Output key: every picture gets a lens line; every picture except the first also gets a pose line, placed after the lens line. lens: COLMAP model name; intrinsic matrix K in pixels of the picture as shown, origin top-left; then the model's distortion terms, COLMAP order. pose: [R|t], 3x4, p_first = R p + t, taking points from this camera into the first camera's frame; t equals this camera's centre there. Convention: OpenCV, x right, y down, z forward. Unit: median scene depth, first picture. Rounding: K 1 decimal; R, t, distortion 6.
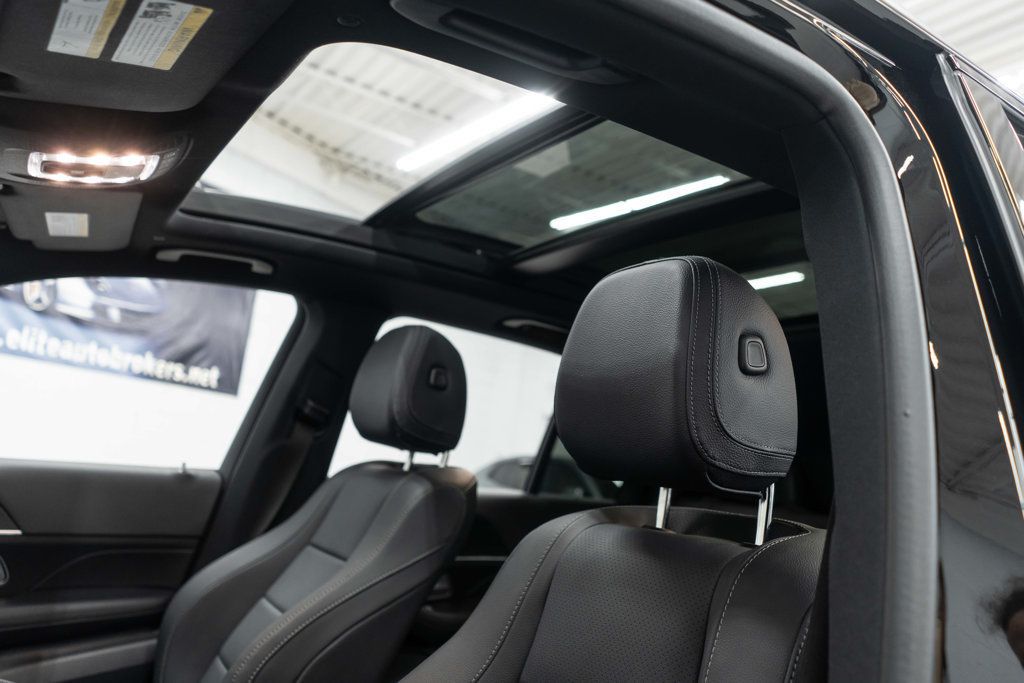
lens RADIAL K [[820.9, 0, 512.0], [0, 820.9, 341.5], [0, 0, 1]] dist [-0.008774, -0.004052]
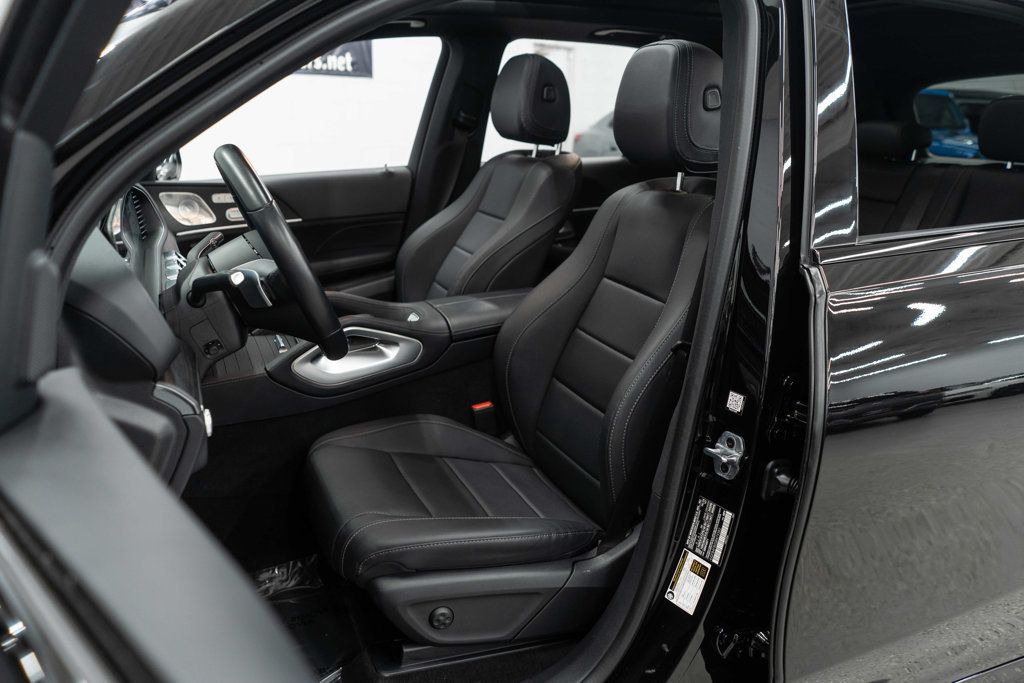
lens RADIAL K [[820.9, 0, 512.0], [0, 820.9, 341.5], [0, 0, 1]] dist [-0.008774, -0.004052]
pose [[0.983846, -0.057364, -0.169578, 0.066709], [0.122459, 0.906620, 0.403788, -0.150494], [0.130580, -0.418031, 0.898999, -0.498430]]
